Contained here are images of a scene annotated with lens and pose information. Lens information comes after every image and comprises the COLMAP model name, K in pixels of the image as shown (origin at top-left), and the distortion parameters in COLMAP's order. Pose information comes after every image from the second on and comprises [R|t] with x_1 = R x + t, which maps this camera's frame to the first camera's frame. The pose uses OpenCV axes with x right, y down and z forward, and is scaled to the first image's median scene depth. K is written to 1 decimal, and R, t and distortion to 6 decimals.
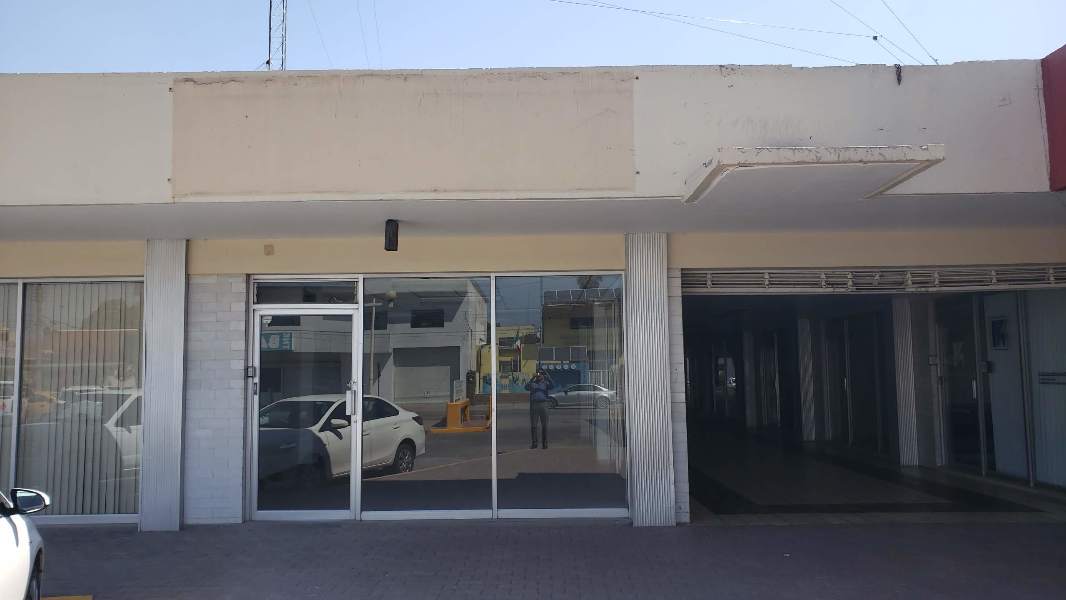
lens RADIAL K [[819.8, 0, 526.5], [0, 819.8, 309.6], [0, 0, 1]] dist [0.000845, -0.000649]
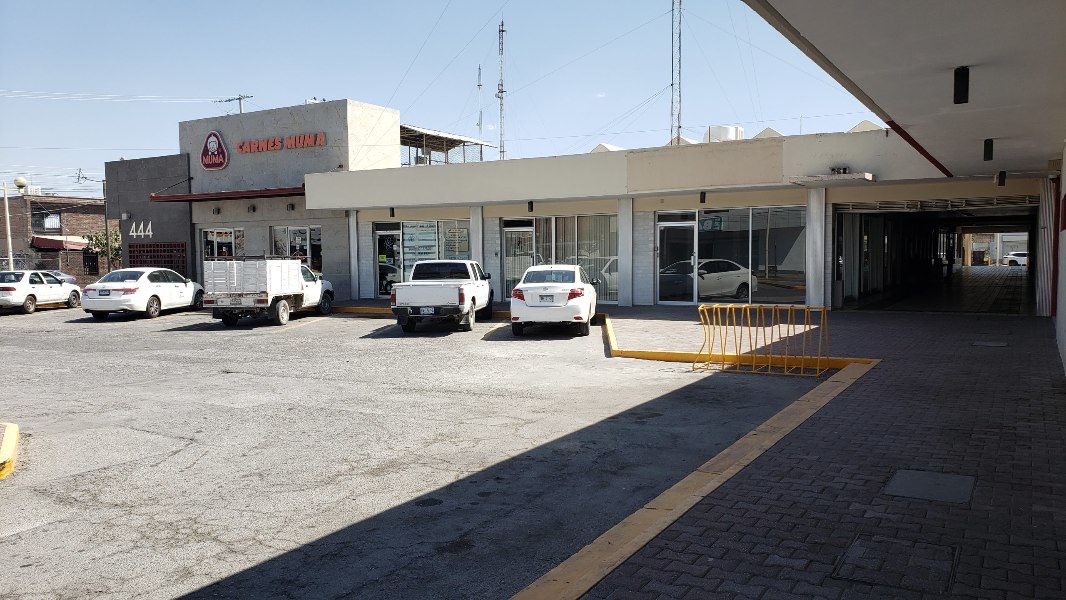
lens RADIAL K [[819.8, 0, 529.6], [0, 819.8, 304.2], [0, 0, 1]] dist [0.000845, -0.000649]
pose [[0.866020, 0.029866, -0.499116, 0.613565], [0.046275, 0.989143, 0.139480, -0.130629], [0.497863, -0.143889, 0.855236, -1.436130]]
